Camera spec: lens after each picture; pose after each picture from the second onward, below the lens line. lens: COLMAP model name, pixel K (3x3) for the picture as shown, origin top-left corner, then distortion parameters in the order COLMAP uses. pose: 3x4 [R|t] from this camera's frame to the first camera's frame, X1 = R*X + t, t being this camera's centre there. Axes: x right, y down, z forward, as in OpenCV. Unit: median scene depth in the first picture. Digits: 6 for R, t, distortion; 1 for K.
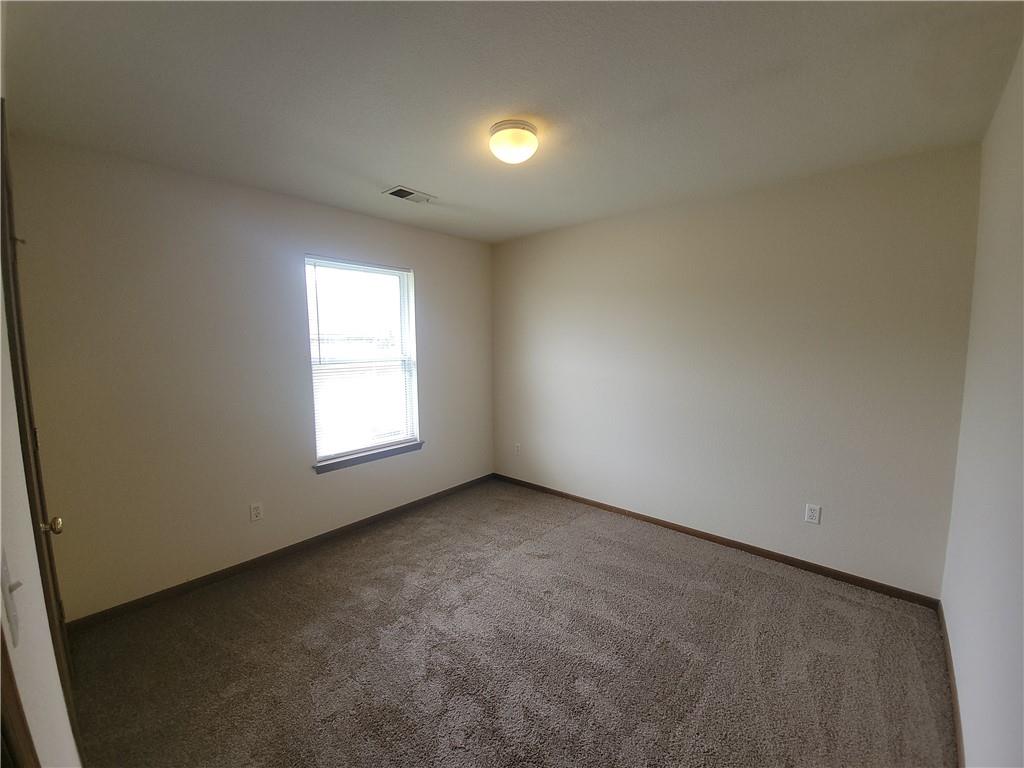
lens RADIAL K [[414.9, 0, 513.4], [0, 414.9, 384.5], [0, 0, 1]] dist [0.003167, -0.003212]
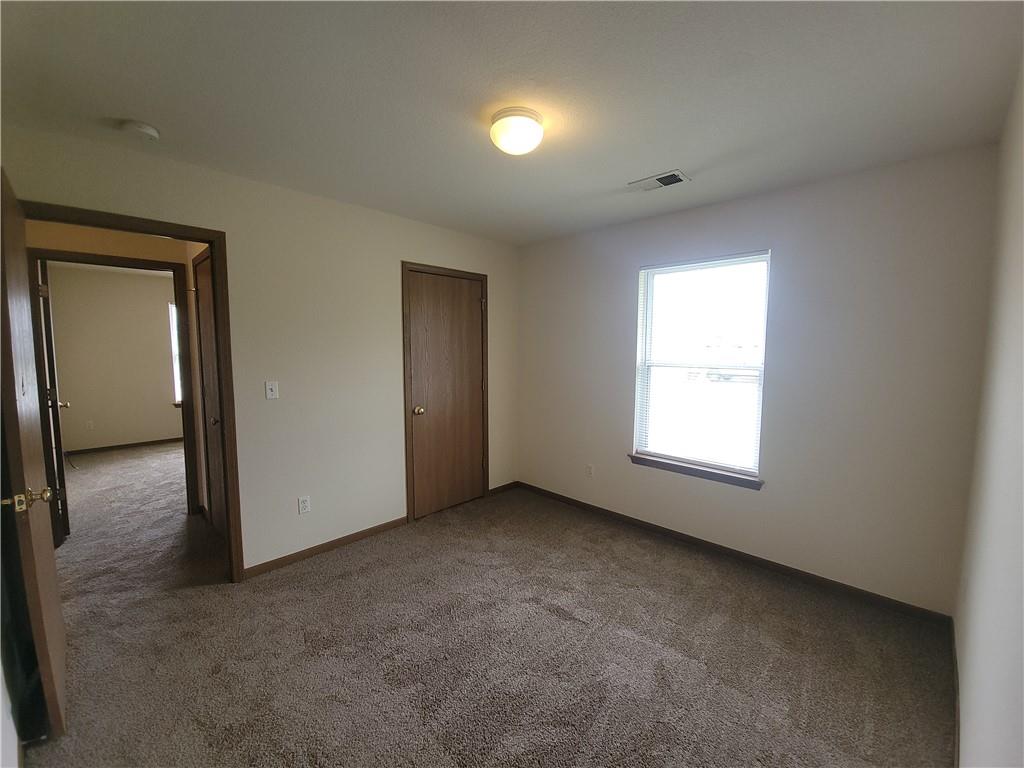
lens RADIAL K [[414.9, 0, 512.0], [0, 414.9, 383.3], [0, 0, 1]] dist [0.003167, -0.003212]
pose [[-0.076563, 0.101915, -0.991842, 0.650336], [-0.091572, 0.989839, 0.108778, -0.090556], [0.992851, 0.099153, -0.066452, 0.732113]]
